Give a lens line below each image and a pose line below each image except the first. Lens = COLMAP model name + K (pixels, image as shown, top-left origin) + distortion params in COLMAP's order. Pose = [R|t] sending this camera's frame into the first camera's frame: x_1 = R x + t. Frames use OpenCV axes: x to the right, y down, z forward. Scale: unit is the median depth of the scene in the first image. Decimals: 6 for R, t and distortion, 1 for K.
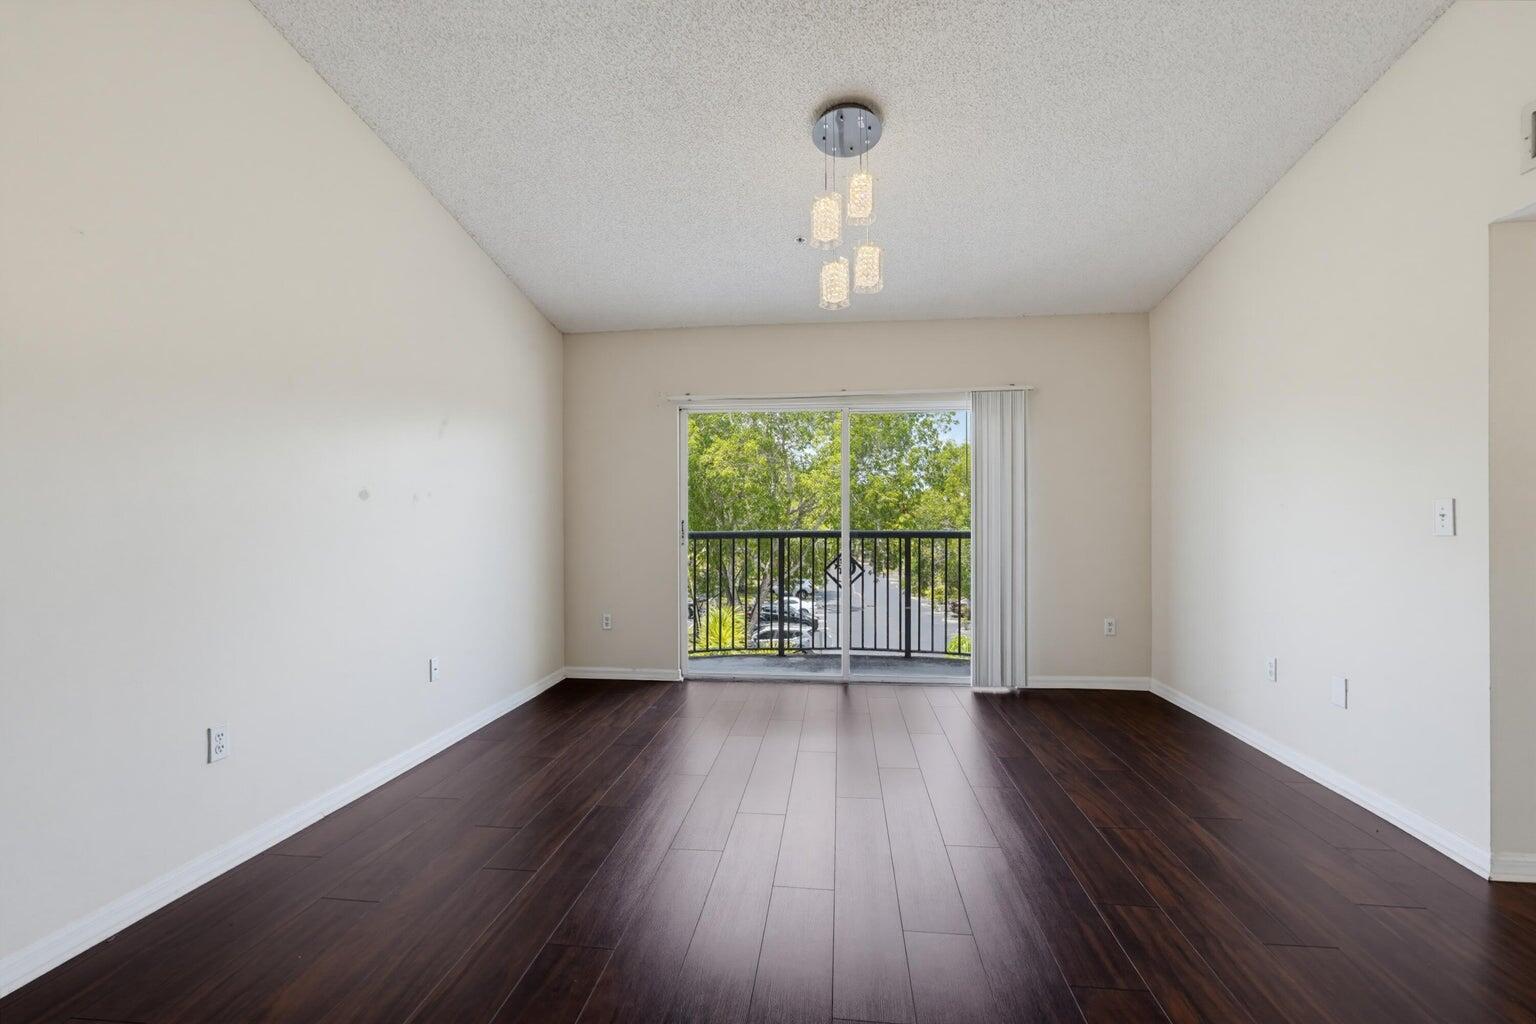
lens RADIAL K [[702.3, 0, 770.2], [0, 702.3, 506.1], [0, 0, 1]] dist [-0.003068, 0.005597]
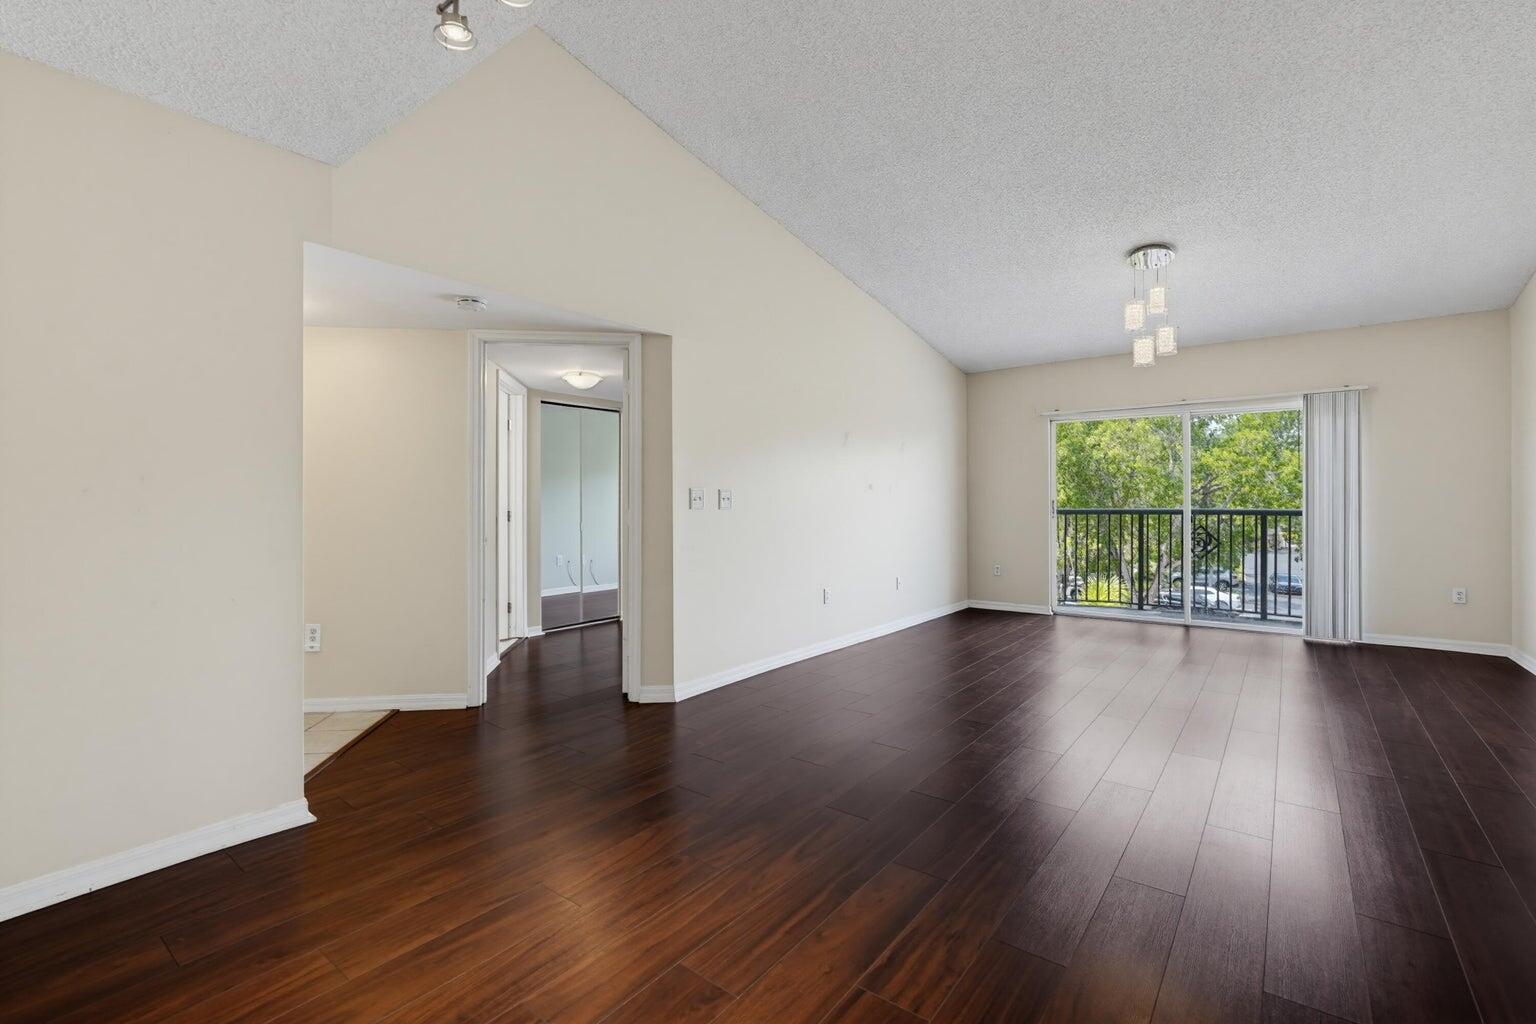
lens RADIAL K [[702.3, 0, 772.8], [0, 702.3, 501.1], [0, 0, 1]] dist [-0.003068, 0.005597]
pose [[0.861316, 0.002042, -0.508065, 0.103752], [0.008947, 0.999776, 0.019185, -0.009118], [0.507990, -0.021070, 0.861105, -0.472529]]
